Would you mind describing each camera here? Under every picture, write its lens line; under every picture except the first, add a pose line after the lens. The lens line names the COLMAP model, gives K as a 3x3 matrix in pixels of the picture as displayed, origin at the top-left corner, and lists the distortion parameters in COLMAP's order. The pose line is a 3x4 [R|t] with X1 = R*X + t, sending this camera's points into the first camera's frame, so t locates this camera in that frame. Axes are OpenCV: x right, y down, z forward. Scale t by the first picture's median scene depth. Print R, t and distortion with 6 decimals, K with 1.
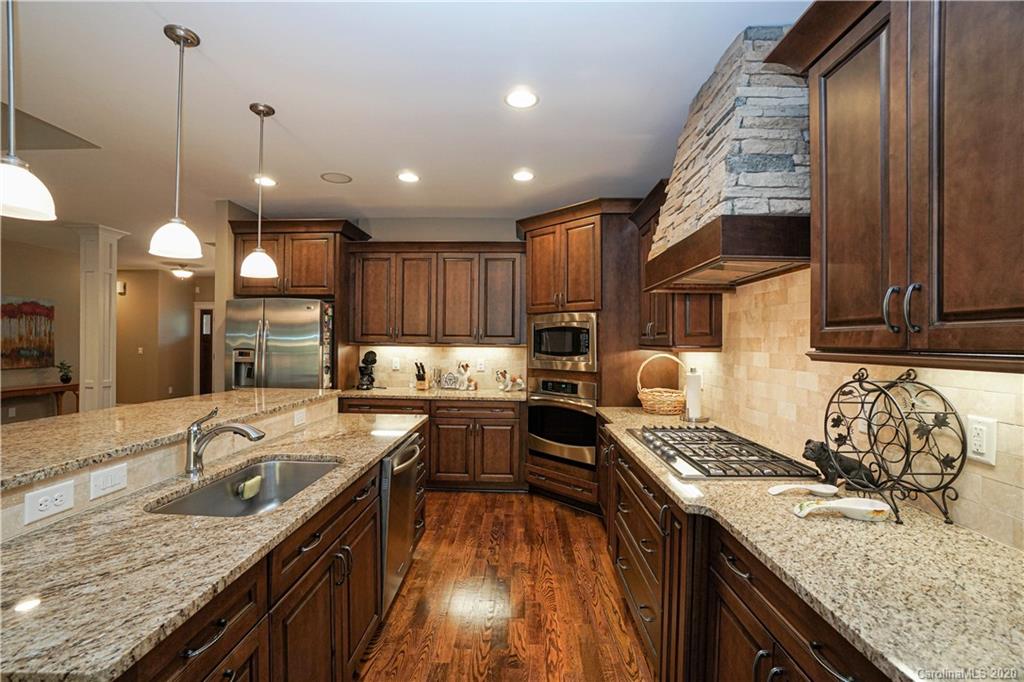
lens RADIAL K [[453.6, 0, 531.1], [0, 453.6, 344.6], [0, 0, 1]] dist [-0.047460, 0.011048]
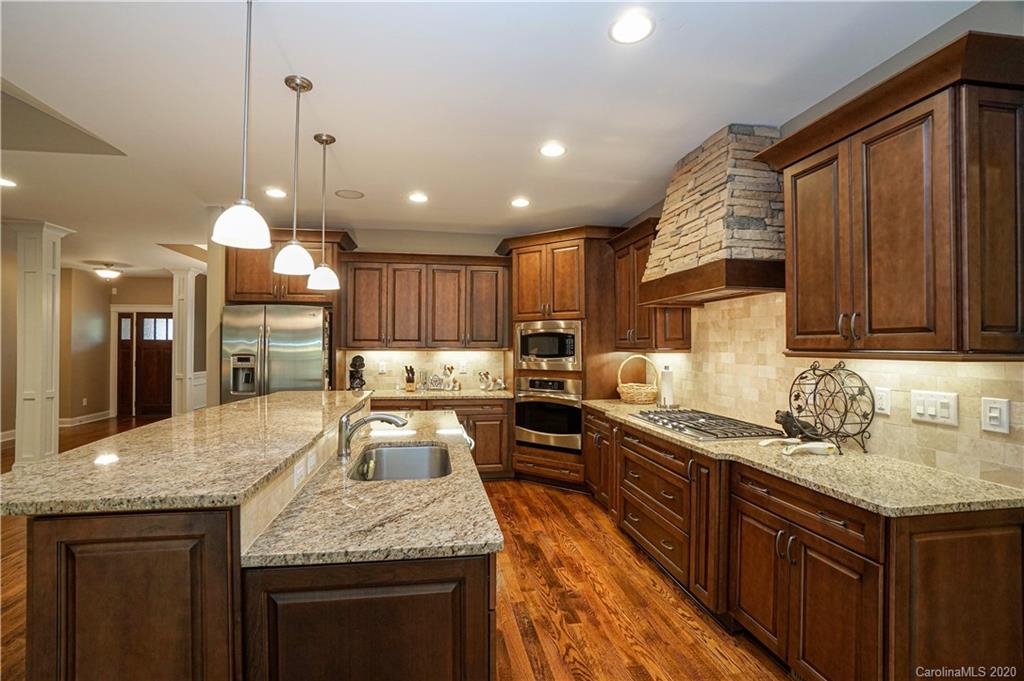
lens RADIAL K [[453.6, 0, 536.2], [0, 453.6, 344.0], [0, 0, 1]] dist [-0.047460, 0.011048]
pose [[0.977959, -0.006233, 0.208702, -0.309753], [0.008054, 0.999937, -0.007878, -0.002276], [-0.208640, 0.009385, 0.977947, -0.194107]]
